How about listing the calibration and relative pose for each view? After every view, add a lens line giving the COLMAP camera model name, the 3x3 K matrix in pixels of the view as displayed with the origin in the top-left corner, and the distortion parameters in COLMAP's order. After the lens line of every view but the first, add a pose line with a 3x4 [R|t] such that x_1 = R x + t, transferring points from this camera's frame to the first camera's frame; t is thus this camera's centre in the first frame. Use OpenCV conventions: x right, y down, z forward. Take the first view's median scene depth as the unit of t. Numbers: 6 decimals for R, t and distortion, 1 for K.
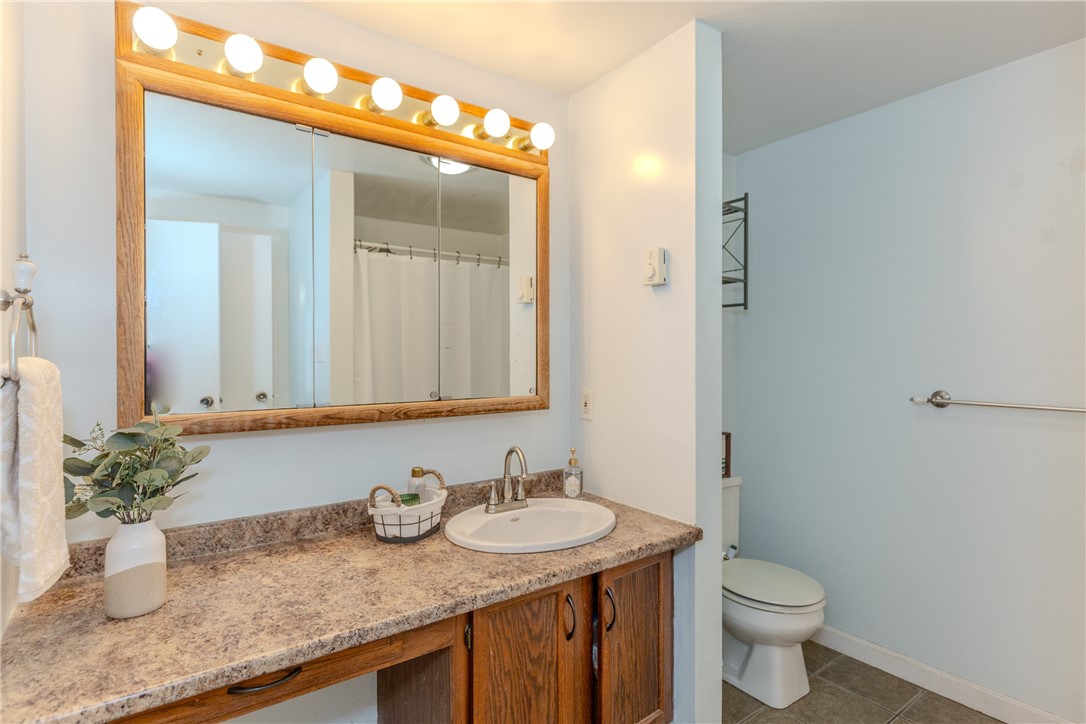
lens RADIAL K [[553.4, 0, 536.9], [0, 553.4, 363.9], [0, 0, 1]] dist [0.000455, 0.000059]
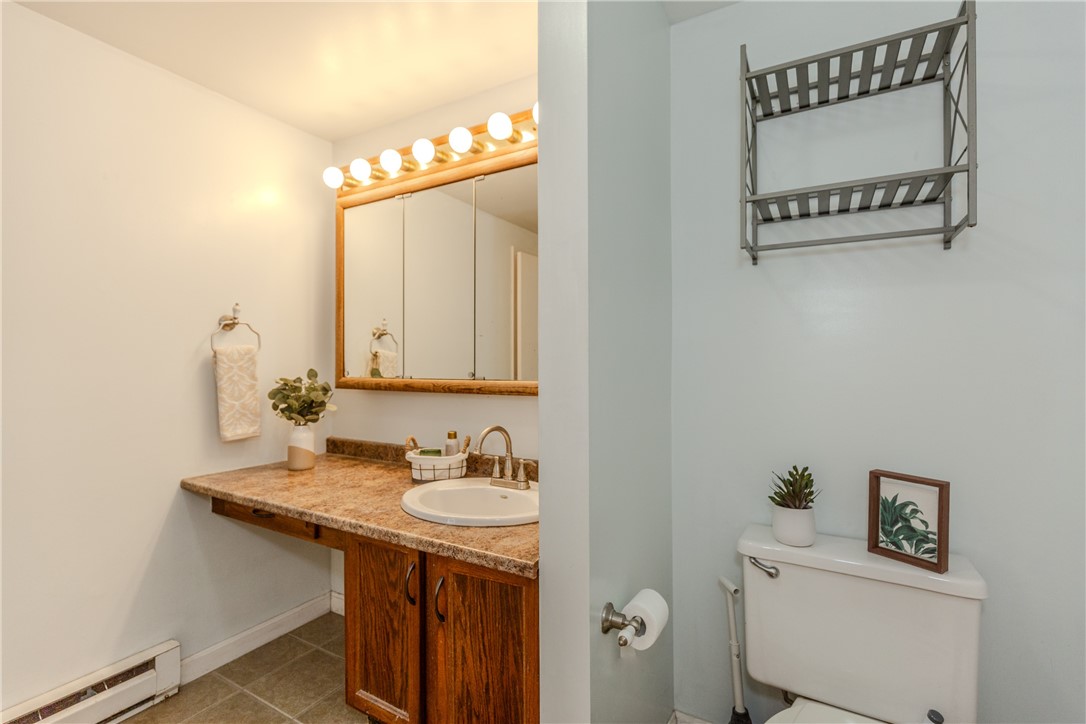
lens RADIAL K [[482.2, 0, 546.1], [0, 482.2, 354.4], [0, 0, 1]] dist [0.001226, -0.000215]
pose [[0.419005, -0.011303, -0.907914, 0.937324], [-0.008065, 0.999837, -0.016170, 0.028857], [0.907948, 0.014098, 0.418845, 0.775767]]
